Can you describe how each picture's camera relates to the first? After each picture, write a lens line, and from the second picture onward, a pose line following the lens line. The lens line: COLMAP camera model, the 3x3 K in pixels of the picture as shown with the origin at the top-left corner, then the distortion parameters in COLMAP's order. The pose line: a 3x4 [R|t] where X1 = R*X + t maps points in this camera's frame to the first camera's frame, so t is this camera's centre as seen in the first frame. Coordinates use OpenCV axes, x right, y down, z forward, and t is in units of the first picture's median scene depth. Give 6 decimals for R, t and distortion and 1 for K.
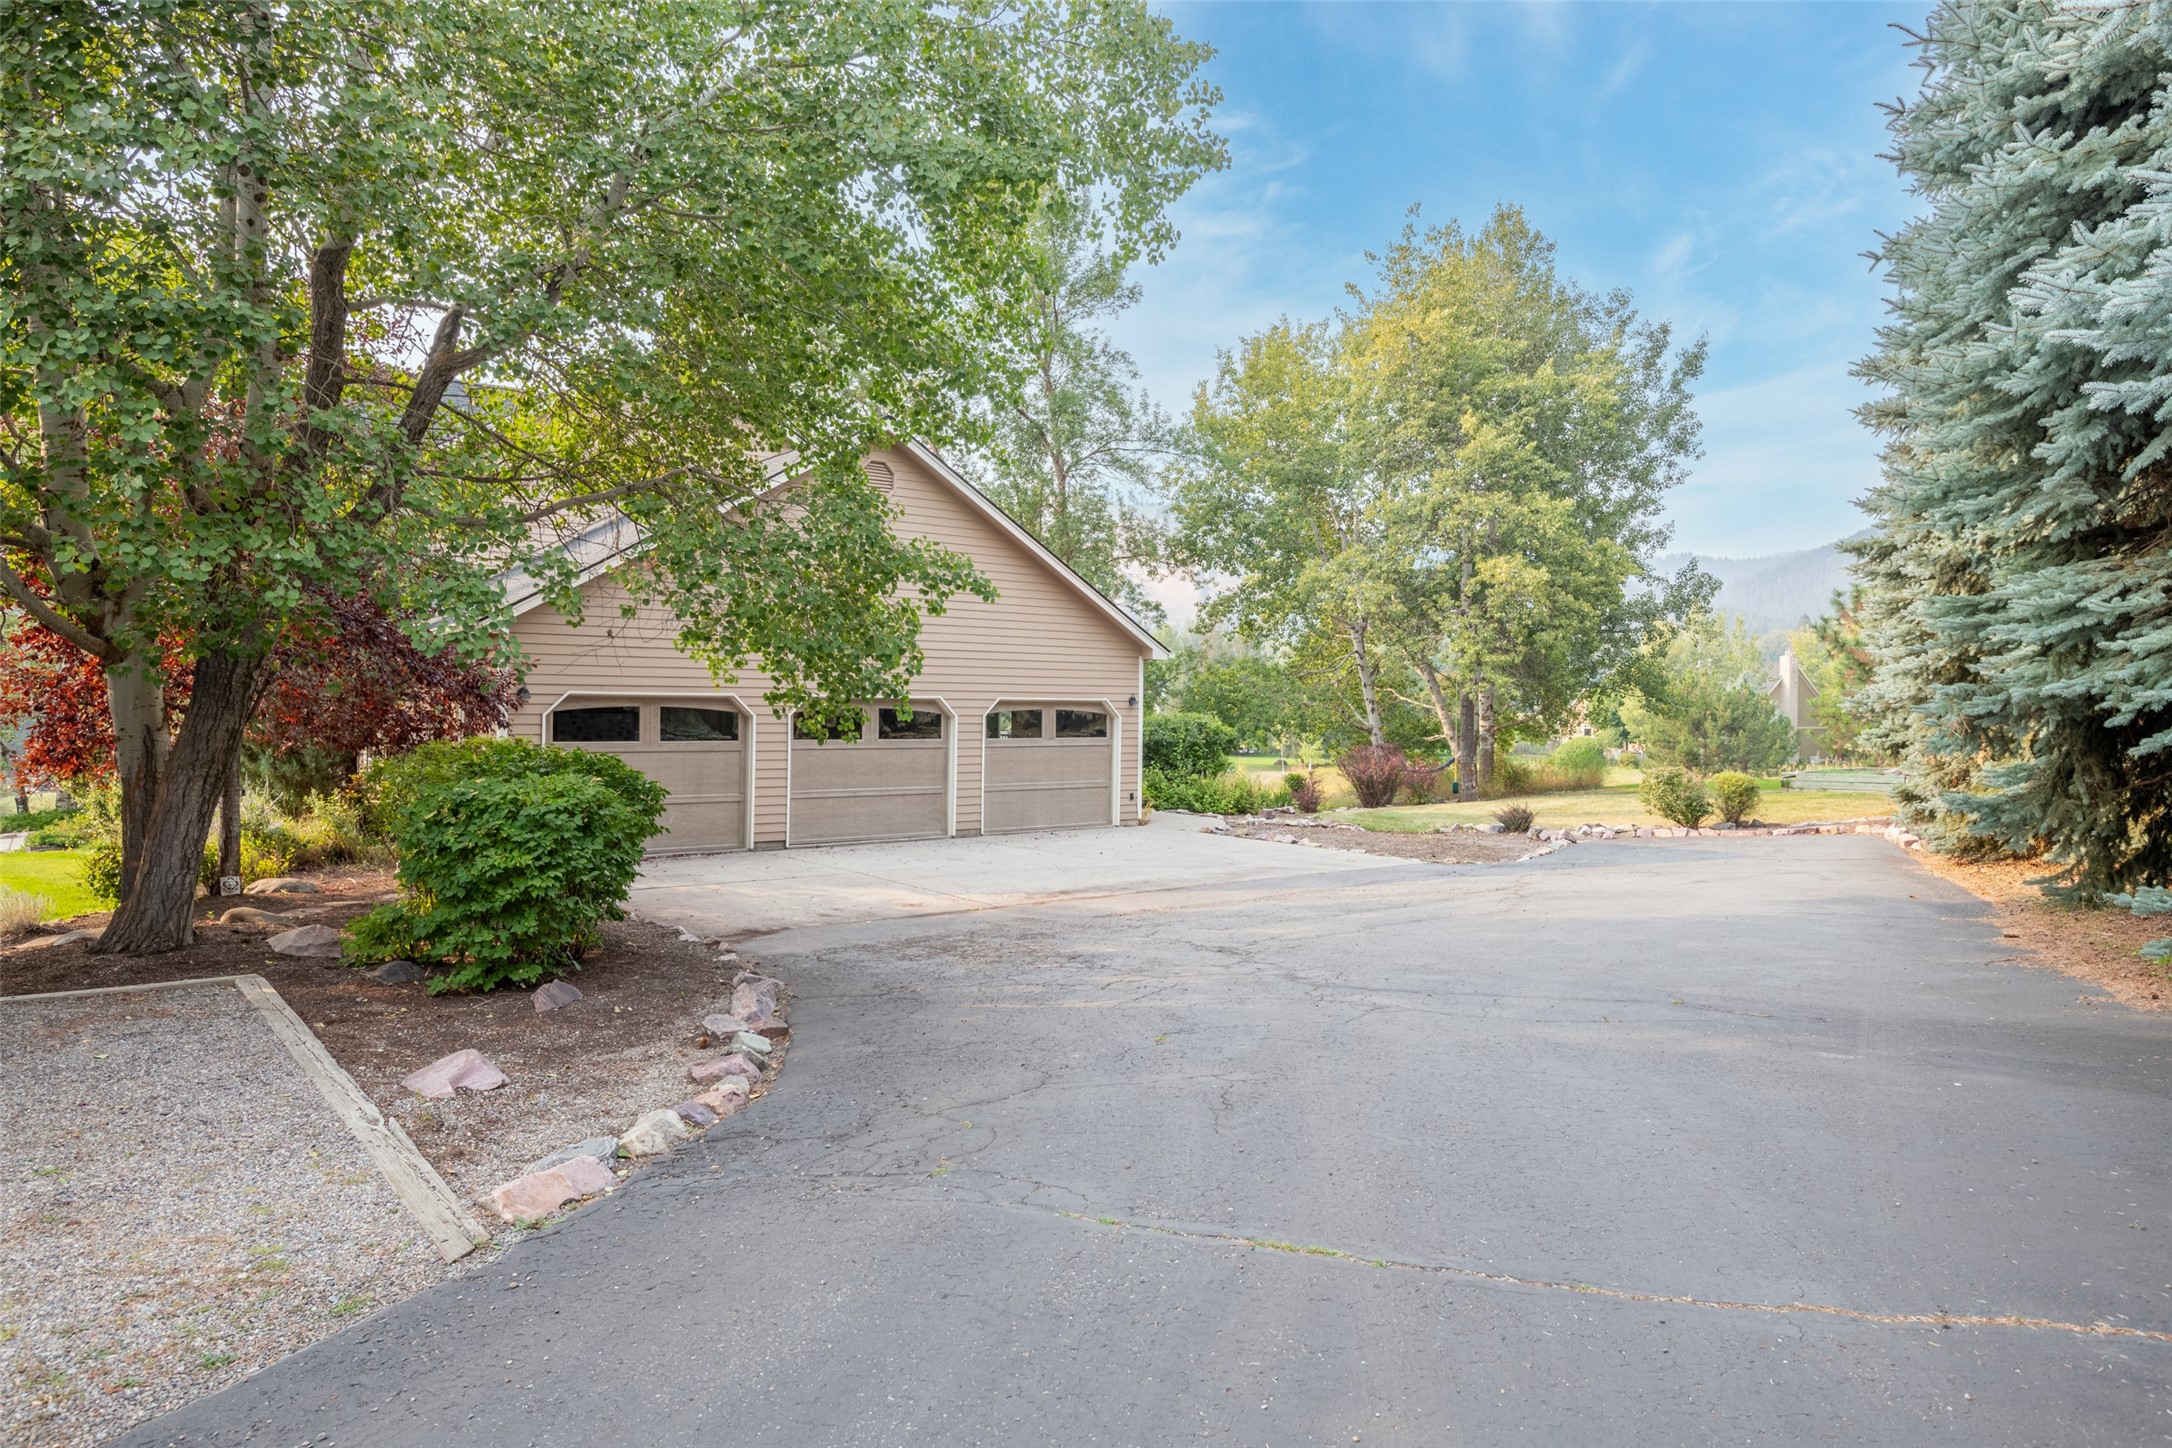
lens RADIAL K [[1271.0, 0, 1086.0], [0, 1271.0, 724.0], [0, 0, 1]] dist [-0.002110, -0.000212]
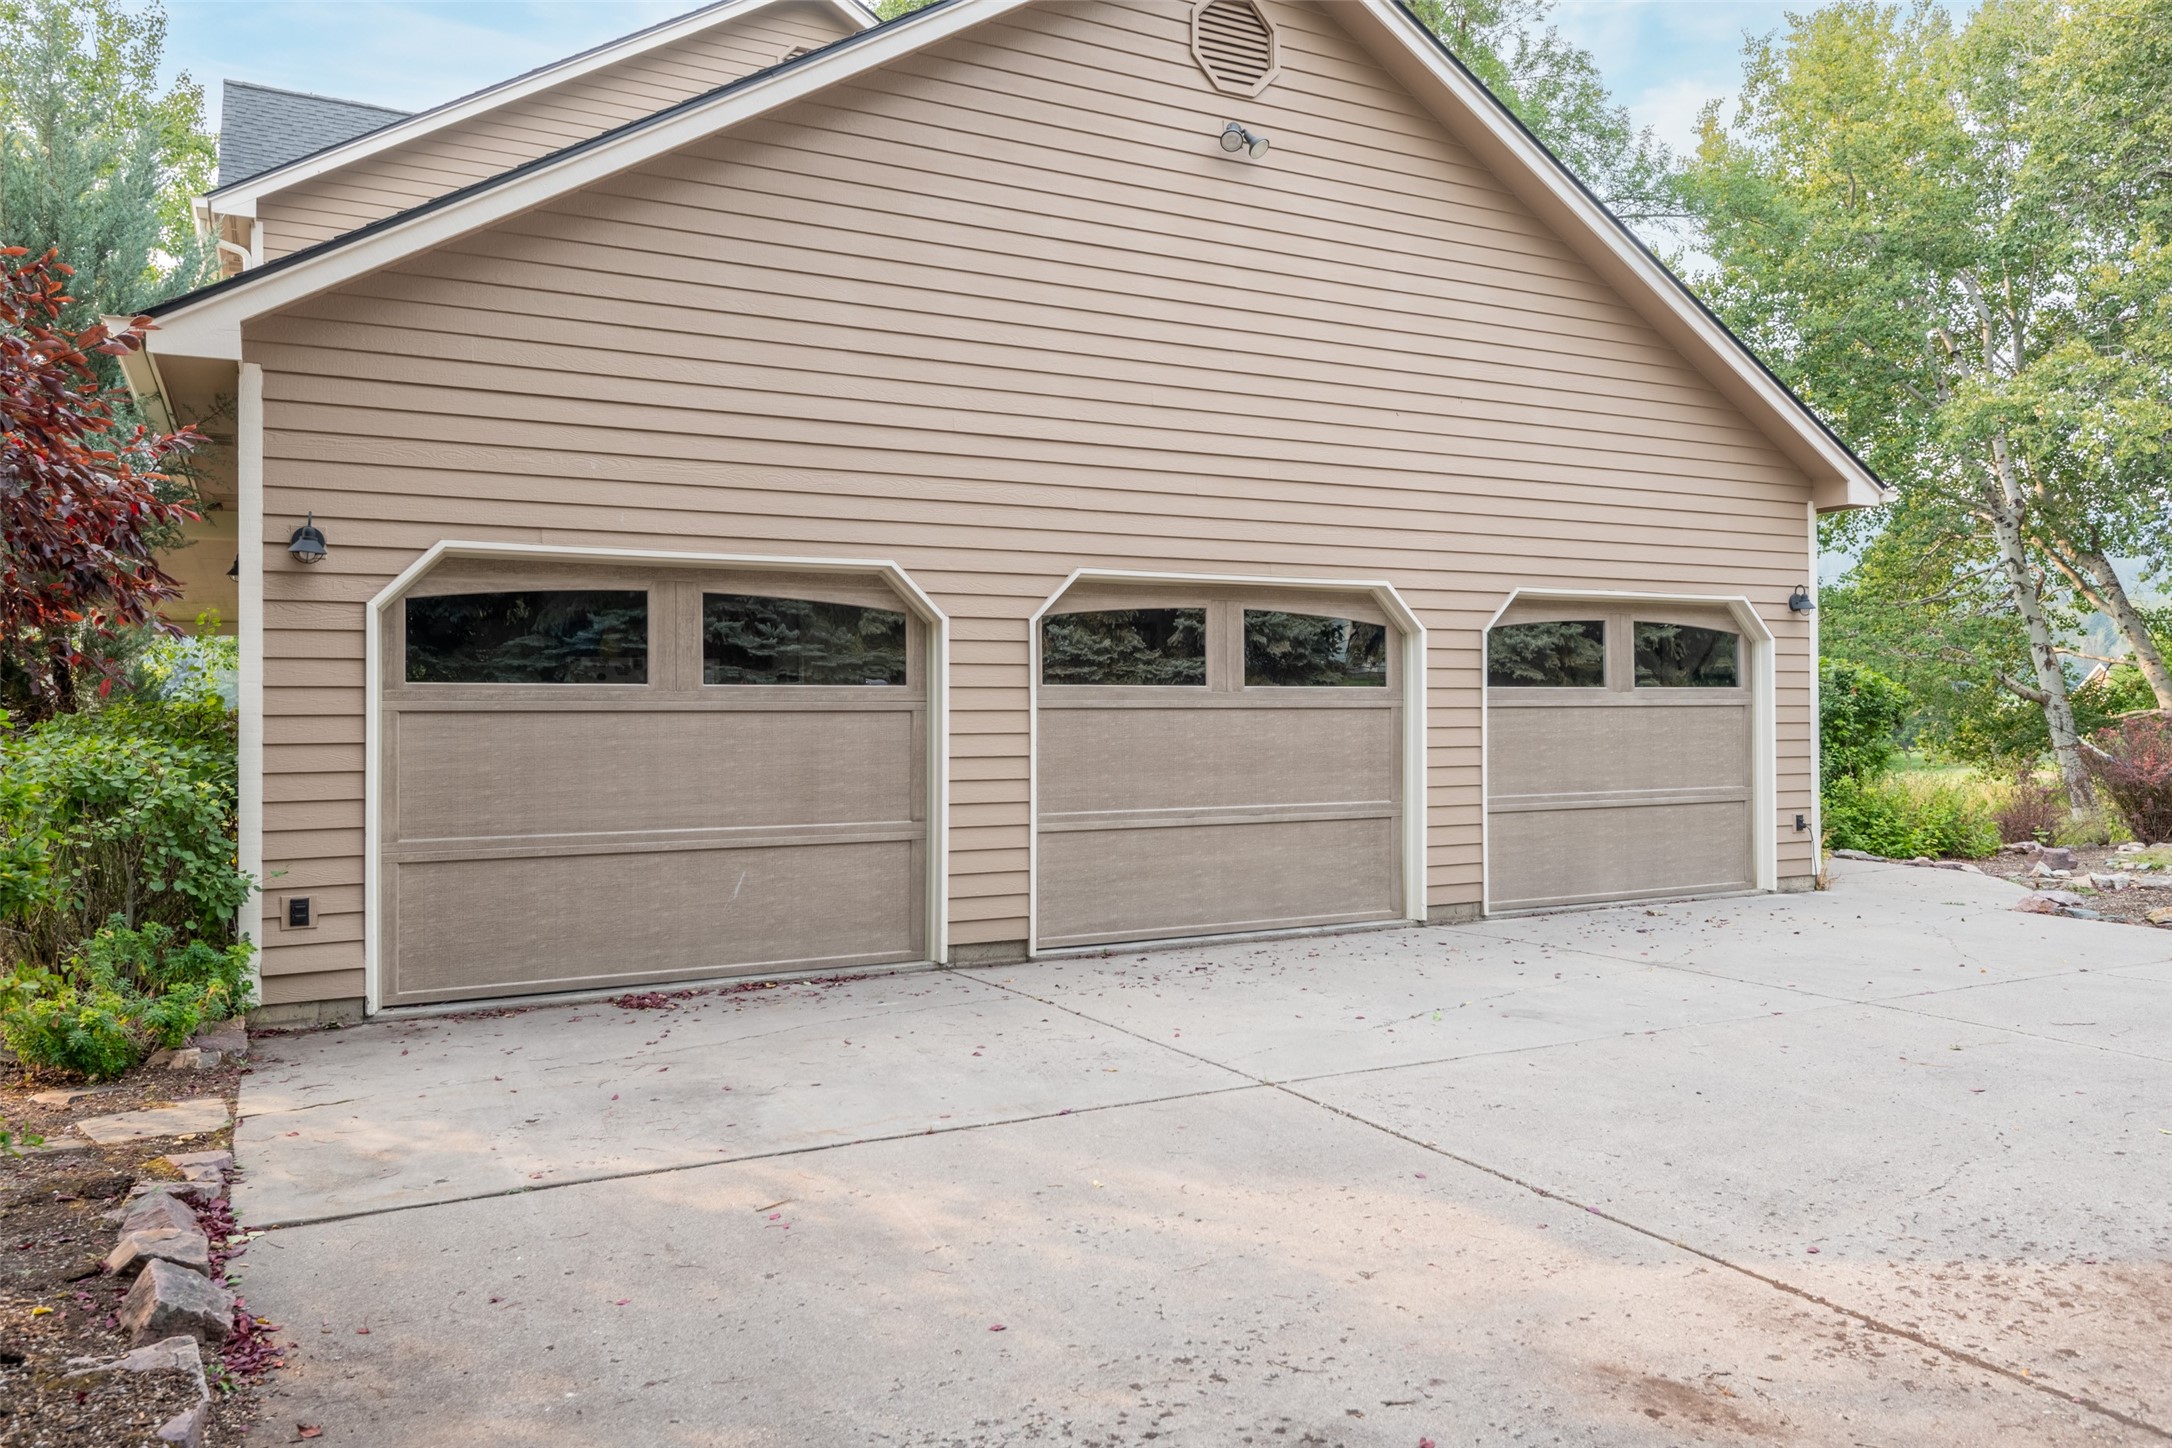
lens RADIAL K [[1535.6, 0, 1086.0], [0, 1535.6, 724.0], [0, 0, 1]] dist [0.005769, 0.000980]
pose [[0.982656, -0.016784, -0.184676, -0.113060], [0.015458, 0.999843, -0.008617, 0.025613], [0.184791, 0.005612, 0.982762, 0.466858]]
